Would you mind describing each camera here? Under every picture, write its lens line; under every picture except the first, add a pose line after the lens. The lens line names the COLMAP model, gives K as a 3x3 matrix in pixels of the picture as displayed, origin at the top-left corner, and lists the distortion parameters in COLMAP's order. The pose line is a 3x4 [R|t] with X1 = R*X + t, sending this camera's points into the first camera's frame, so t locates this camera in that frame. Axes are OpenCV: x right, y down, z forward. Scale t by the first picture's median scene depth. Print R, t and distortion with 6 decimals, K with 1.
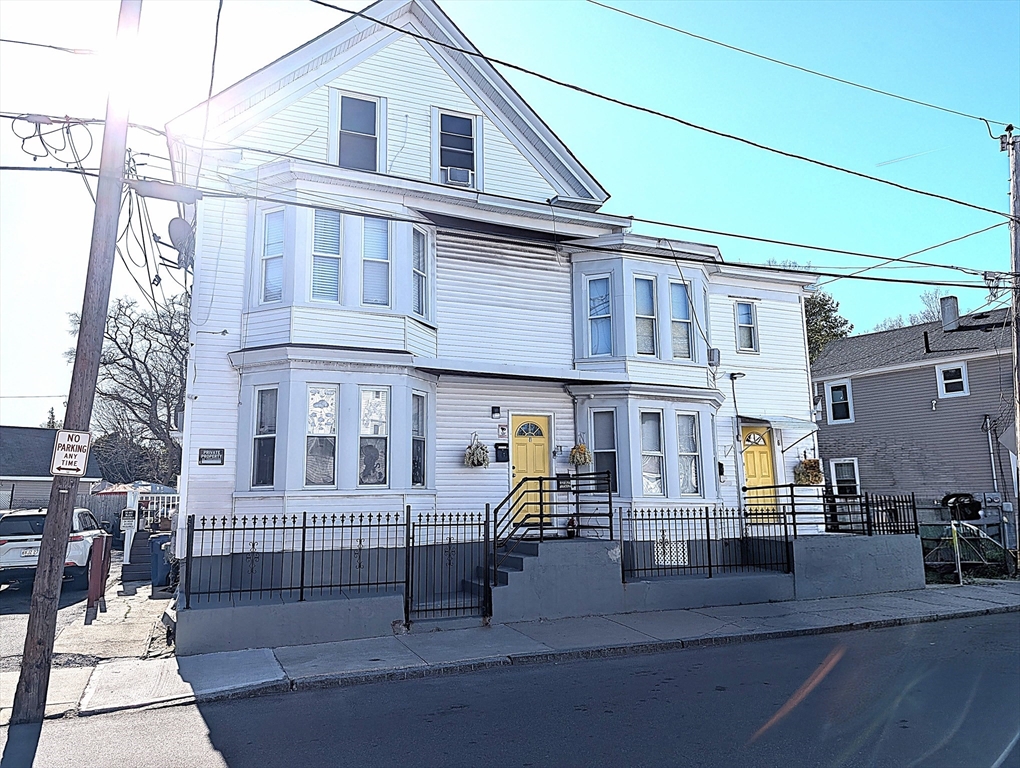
lens RADIAL K [[713.4, 0, 510.0], [0, 713.4, 384.0], [0, 0, 1]] dist [0.065254, -0.088275]
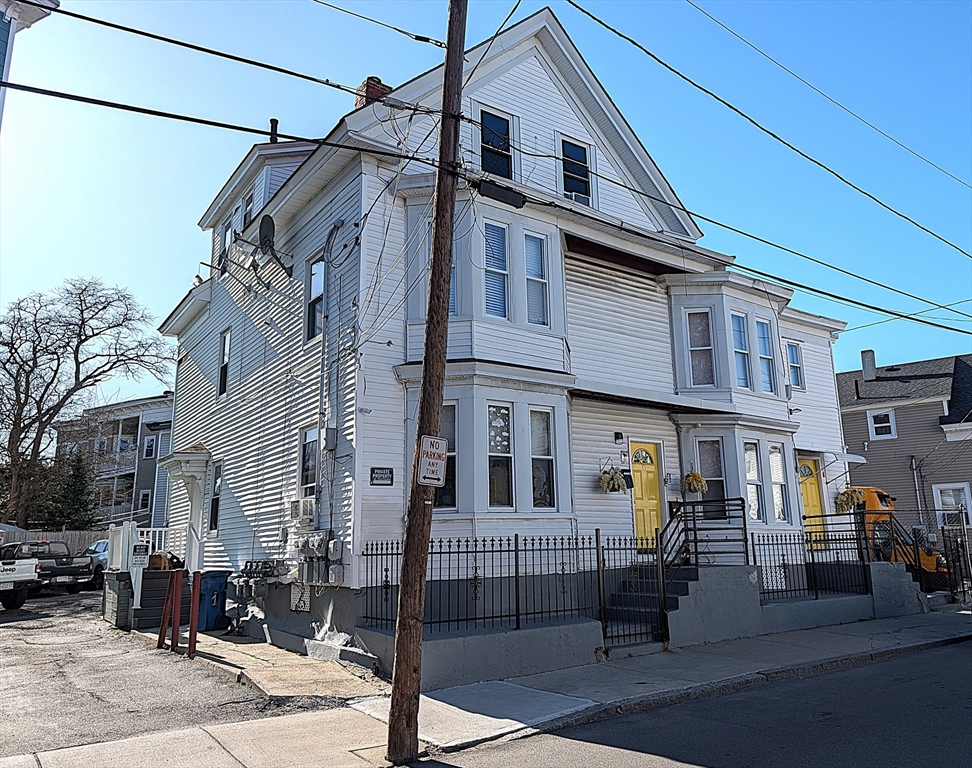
lens RADIAL K [[748.2, 0, 515.6], [0, 748.2, 380.1], [0, 0, 1]] dist [0.050715, -0.063418]
pose [[0.966364, 0.045399, 0.253138, -0.423852], [-0.030995, 0.997680, -0.060607, 0.026271], [-0.255302, 0.050722, 0.965530, 0.021057]]
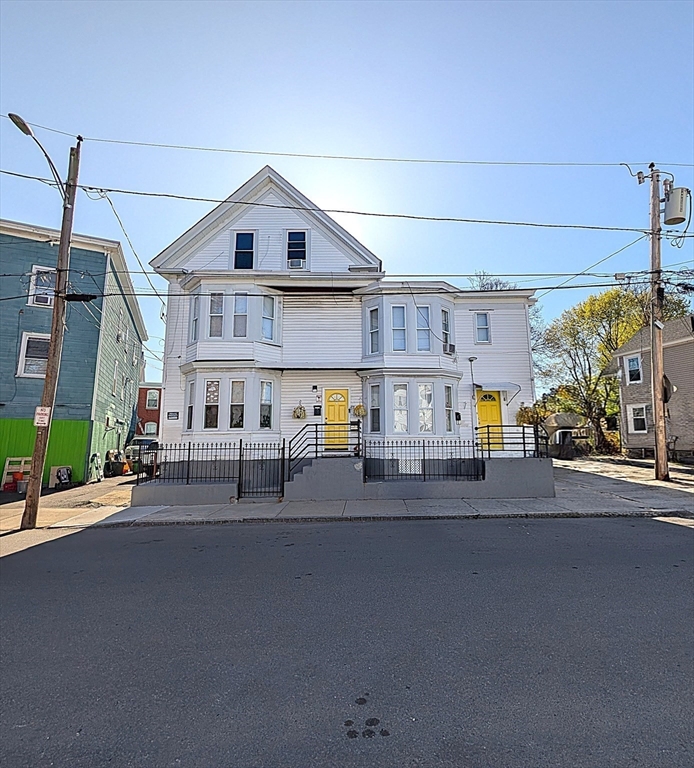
lens RADIAL K [[383.0, 0, 376.0], [0, 383.0, 385.9], [0, 0, 1]] dist [-0.001862, -0.000843]
pose [[0.934906, -0.046563, -0.351828, 0.471394], [0.058913, 0.997963, 0.024472, 0.017060], [0.349972, -0.043607, 0.935745, 0.127247]]
